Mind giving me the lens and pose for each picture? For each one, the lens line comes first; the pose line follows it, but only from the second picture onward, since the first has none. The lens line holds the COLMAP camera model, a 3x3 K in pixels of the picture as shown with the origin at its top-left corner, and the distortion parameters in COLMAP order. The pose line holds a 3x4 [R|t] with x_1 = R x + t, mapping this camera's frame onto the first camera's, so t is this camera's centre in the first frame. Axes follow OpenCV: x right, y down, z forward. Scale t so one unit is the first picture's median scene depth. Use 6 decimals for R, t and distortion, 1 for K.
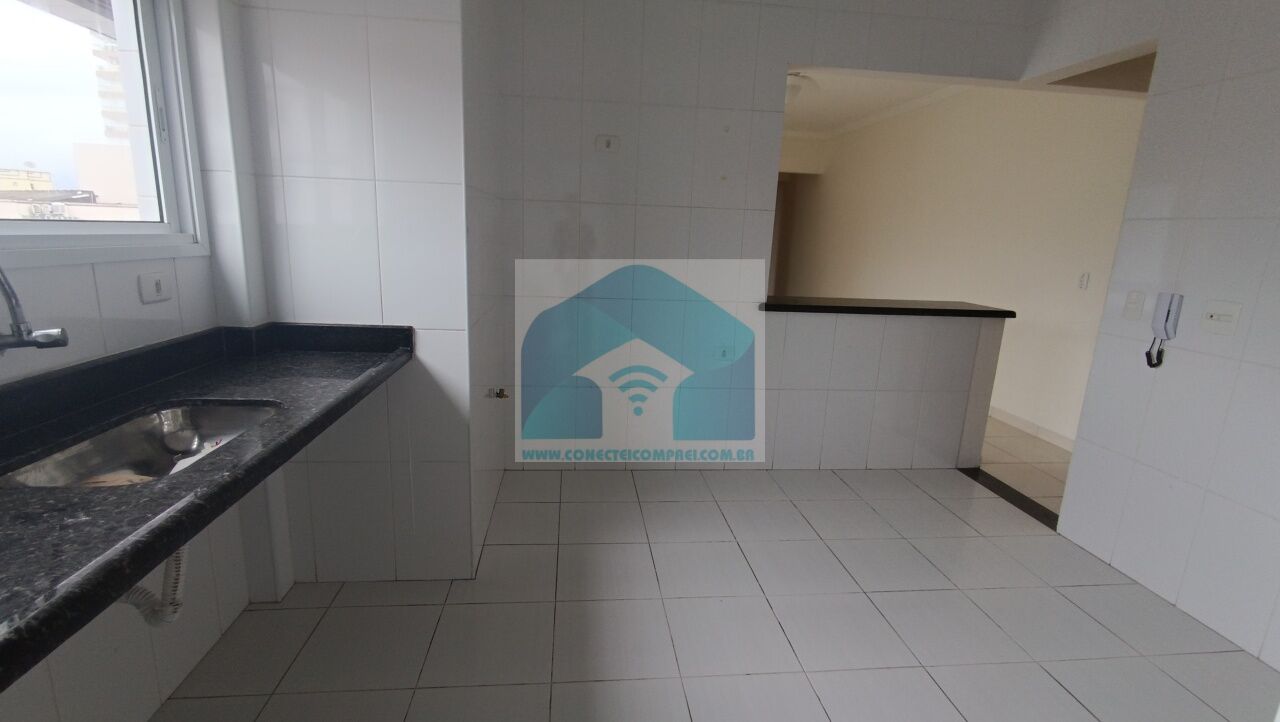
lens RADIAL K [[584.8, 0, 634.8], [0, 584.8, 361.5], [0, 0, 1]] dist [-0.003998, -0.000552]
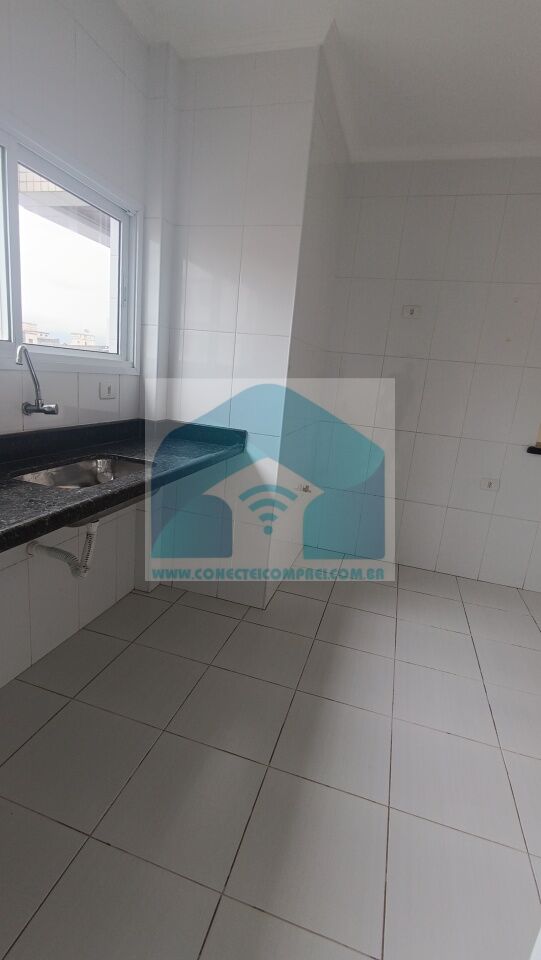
lens RADIAL K [[438.6, 0, 269.4], [0, 438.6, 475.9], [0, 0, 1]] dist [-0.003998, -0.000552]
pose [[0.920545, 0.132126, -0.367613, 0.136543], [-0.137659, 0.990416, 0.011255, 0.045581], [0.365576, 0.040245, 0.929911, -0.025333]]
